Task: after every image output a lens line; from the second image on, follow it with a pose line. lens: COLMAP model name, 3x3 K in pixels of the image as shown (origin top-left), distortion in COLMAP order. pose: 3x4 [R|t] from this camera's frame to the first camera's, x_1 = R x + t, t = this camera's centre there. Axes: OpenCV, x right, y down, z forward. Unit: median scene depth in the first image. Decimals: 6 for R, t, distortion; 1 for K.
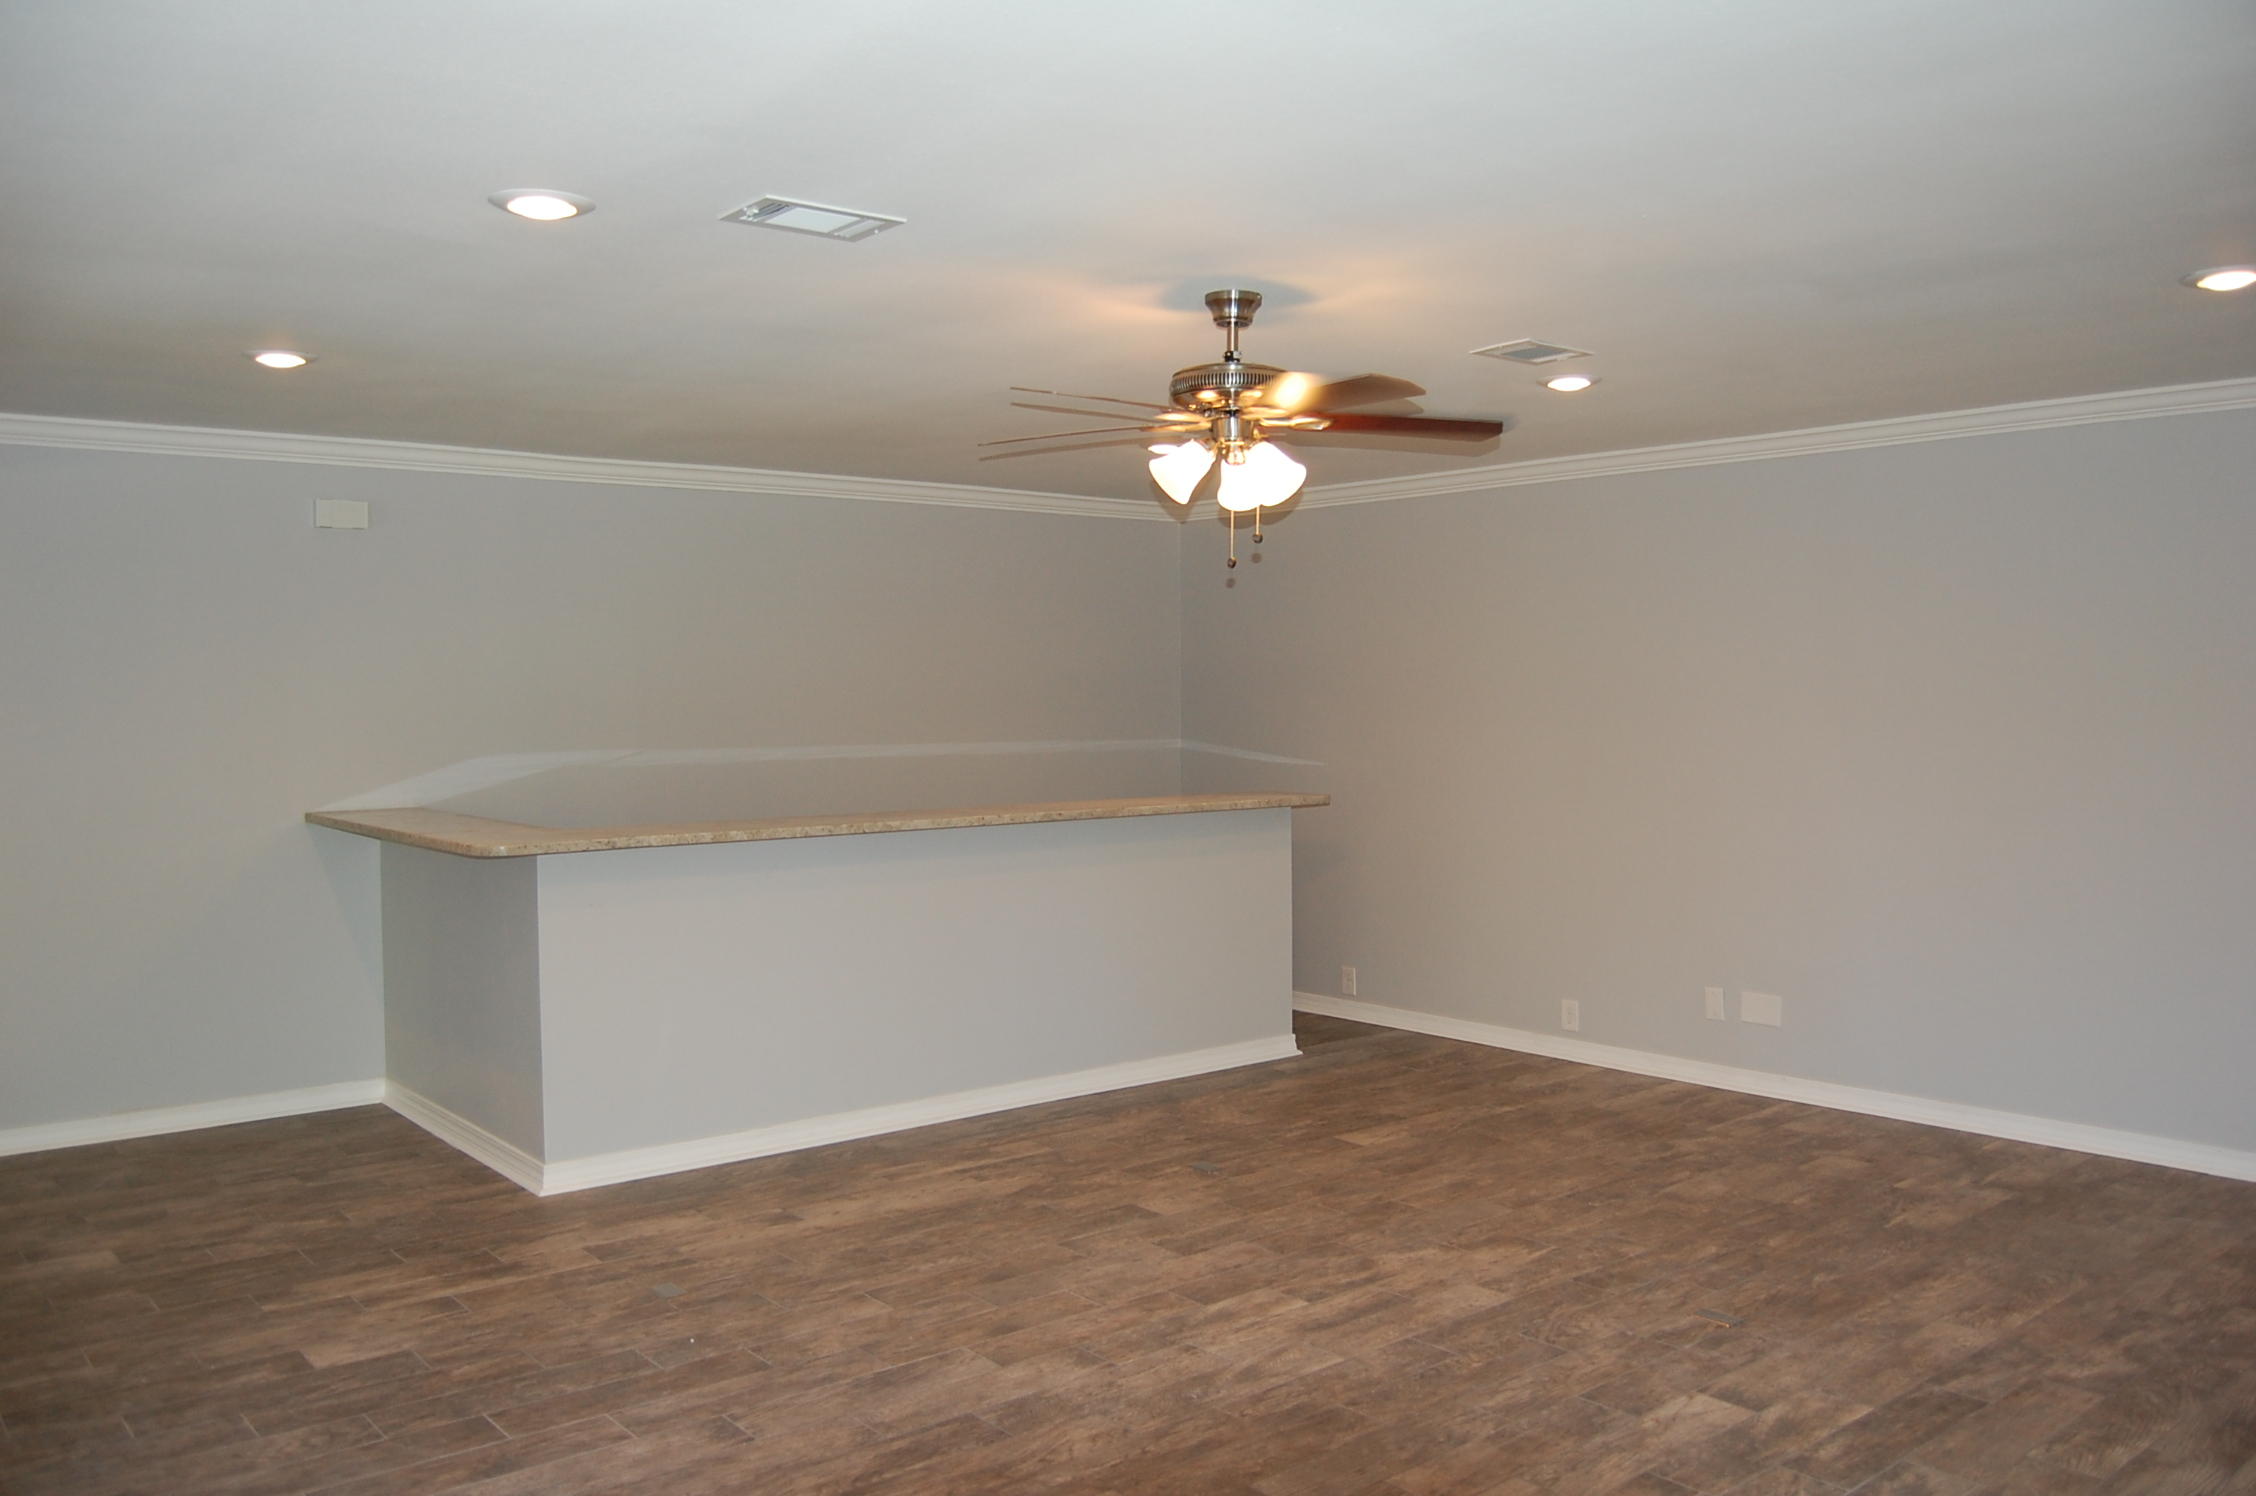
lens RADIAL K [[1775.8, 0, 1132.3], [0, 1775.8, 737.4], [0, 0, 1]] dist [-0.081502, 0.015952]
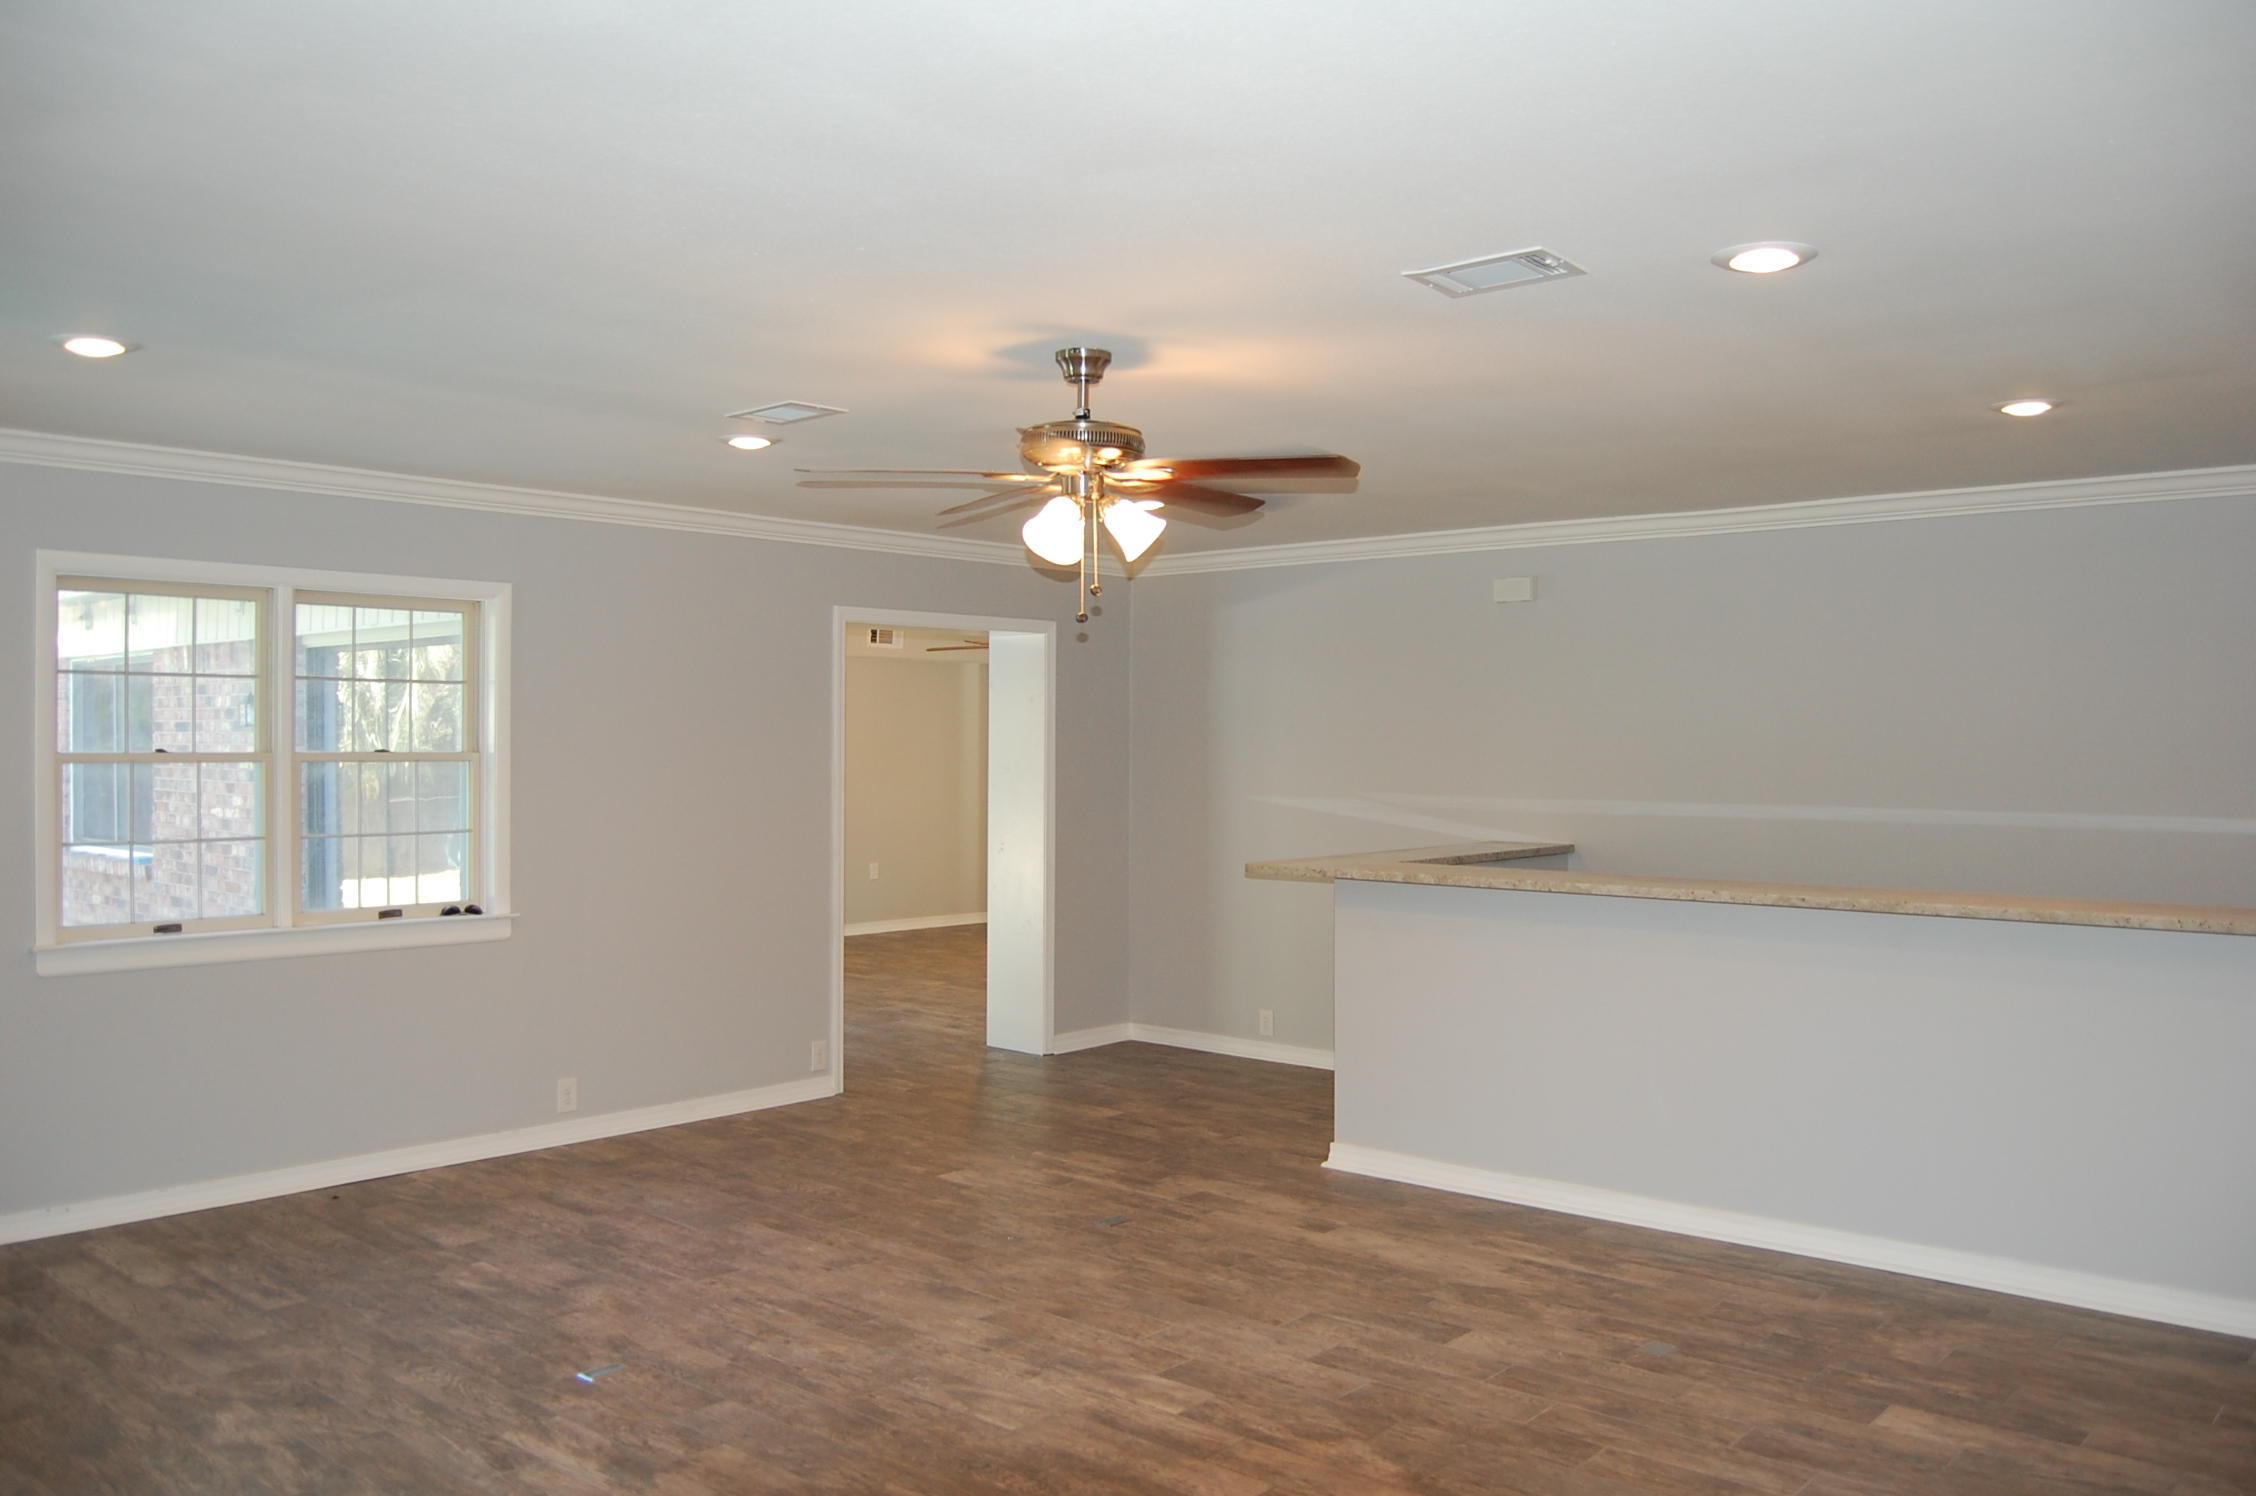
lens RADIAL K [[1775.8, 0, 1130.4], [0, 1775.8, 758.0], [0, 0, 1]] dist [-0.081502, 0.015952]
pose [[0.135681, 0.012590, -0.990673, 0.938854], [-0.025211, 0.999639, 0.009252, -0.025703], [0.990432, 0.023721, 0.135950, 0.794558]]
